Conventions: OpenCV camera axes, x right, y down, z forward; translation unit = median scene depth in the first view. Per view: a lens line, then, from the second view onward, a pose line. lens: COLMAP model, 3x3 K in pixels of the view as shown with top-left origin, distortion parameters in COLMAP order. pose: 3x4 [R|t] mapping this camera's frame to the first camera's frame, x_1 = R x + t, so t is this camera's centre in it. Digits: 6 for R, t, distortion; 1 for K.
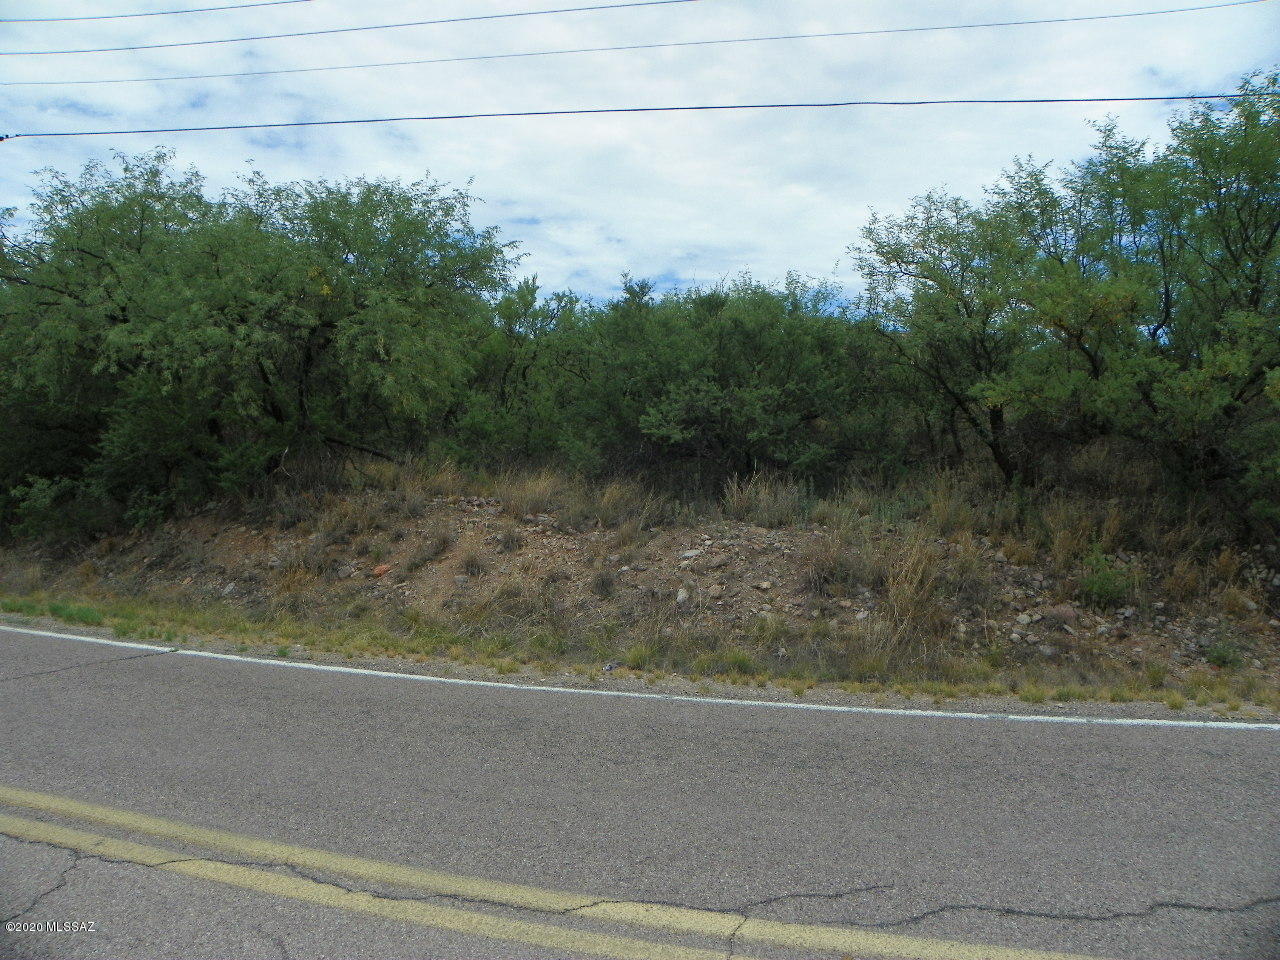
lens RADIAL K [[985.3, 0, 635.8], [0, 985.3, 478.1], [0, 0, 1]] dist [-0.151512, 0.100265]
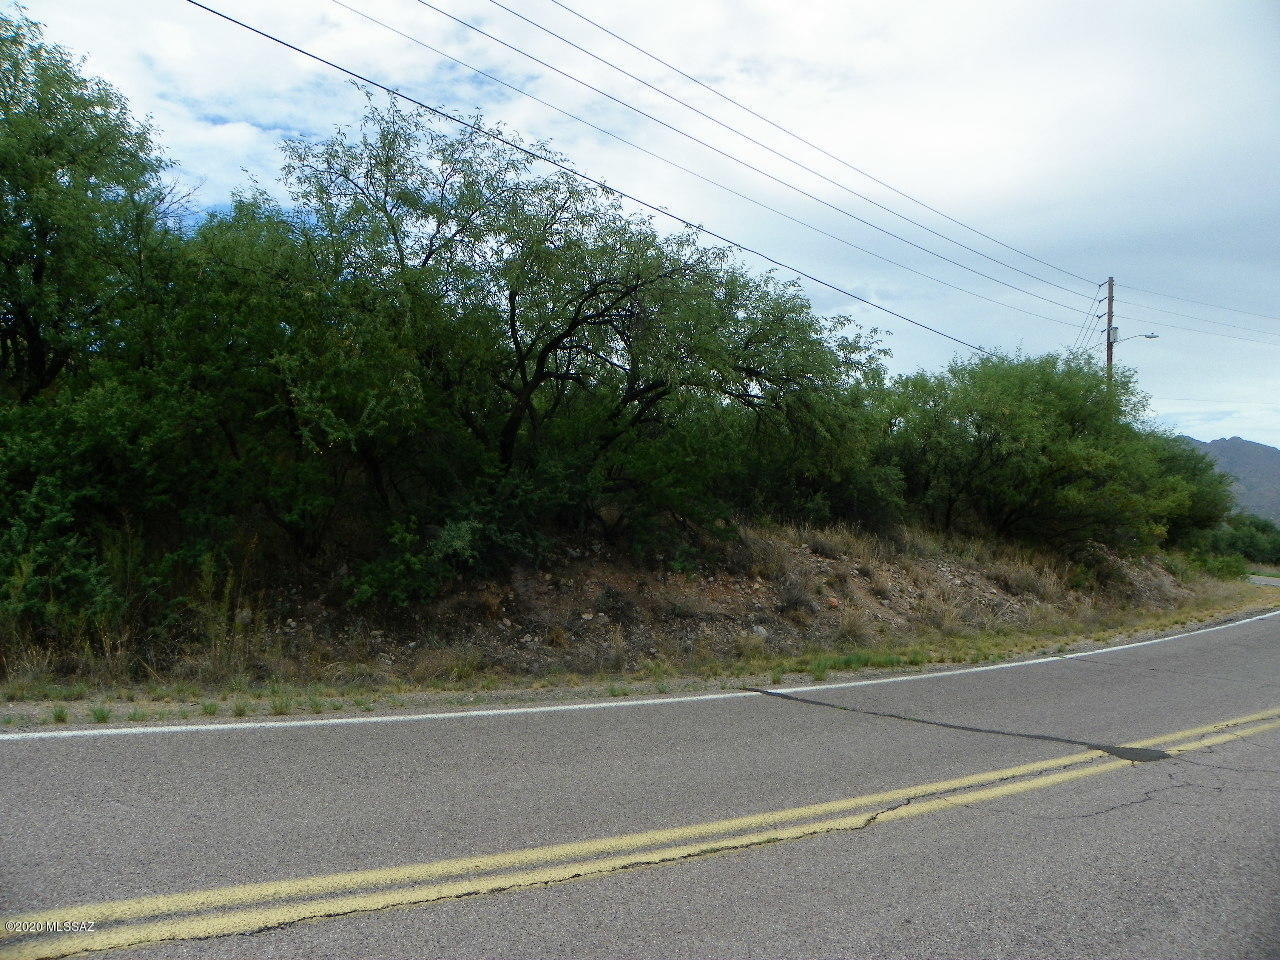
lens RADIAL K [[971.3, 0, 641.3], [0, 971.3, 531.7], [0, 0, 1]] dist [-0.141132, 0.094310]
pose [[0.507154, -0.011900, 0.861773, -1.511497], [-0.042298, 0.998356, 0.038679, -0.039336], [-0.860817, -0.056068, 0.505817, 0.566818]]
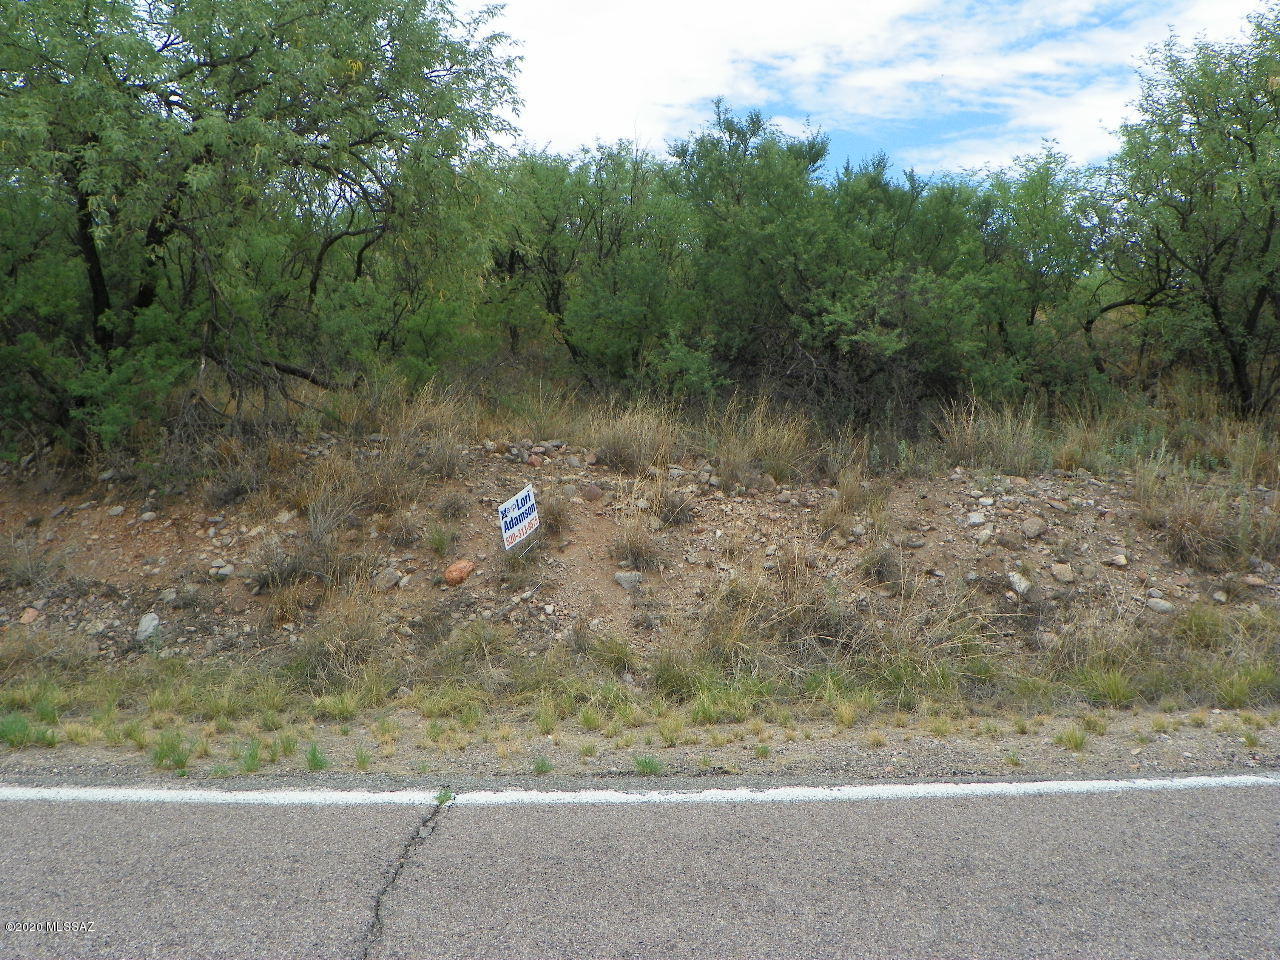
lens RADIAL K [[1157.6, 0, 640.0], [0, 1157.6, 480.0], [0, 0, 1]] dist [-0.043511, 0.004730]
pose [[0.927642, -0.034683, 0.371856, -0.415321], [0.010708, 0.997739, 0.066348, -0.004465], [-0.373317, -0.057565, 0.925916, 0.321368]]
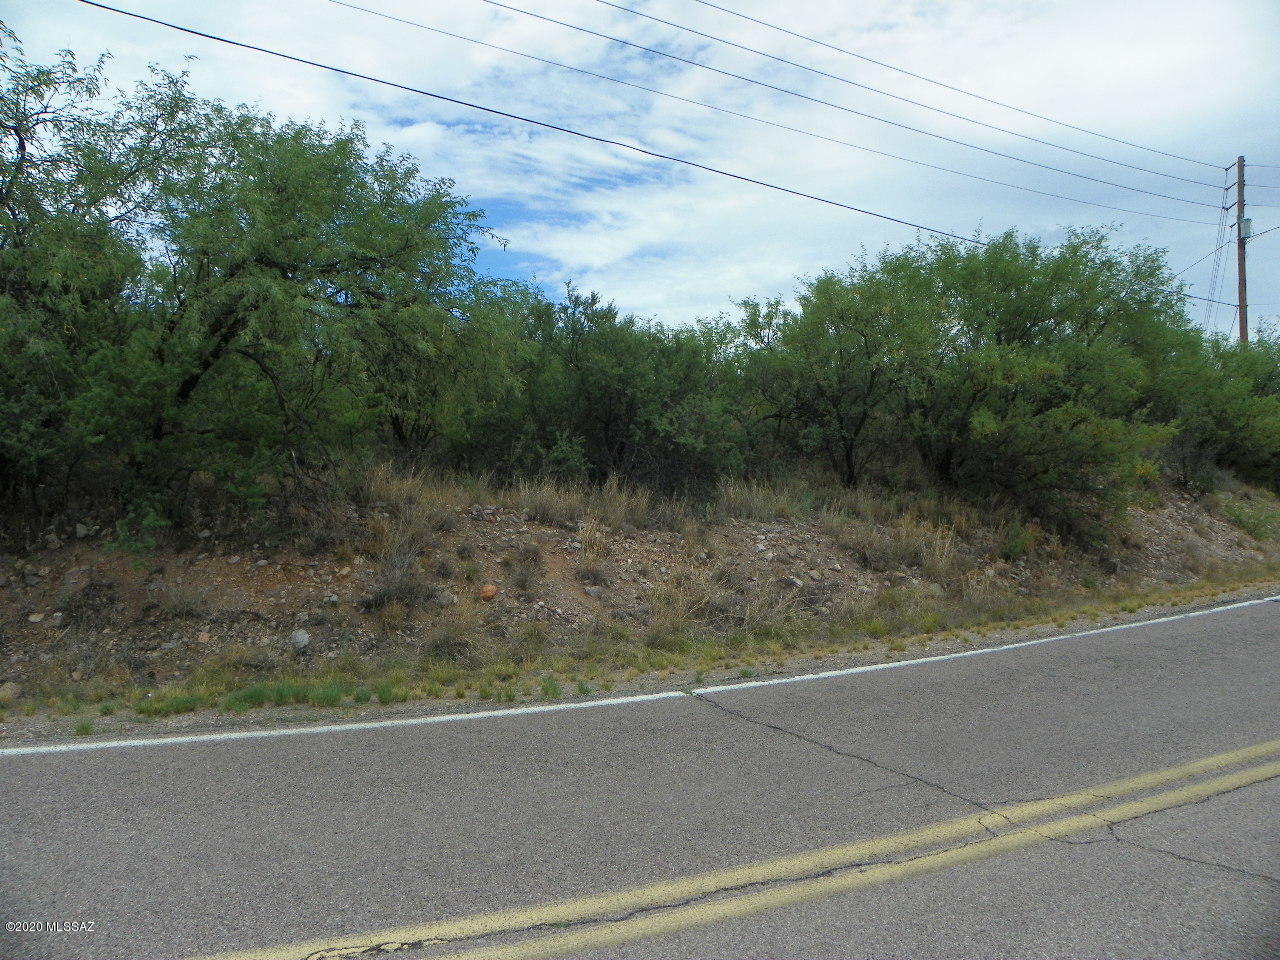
lens RADIAL K [[985.3, 0, 635.8], [0, 985.3, 478.1], [0, 0, 1]] dist [-0.151512, 0.100265]
pose [[0.675663, -0.016010, 0.737036, -0.831685], [0.004970, 0.999840, 0.017163, -0.024510], [-0.737193, -0.007933, 0.675635, 0.290243]]
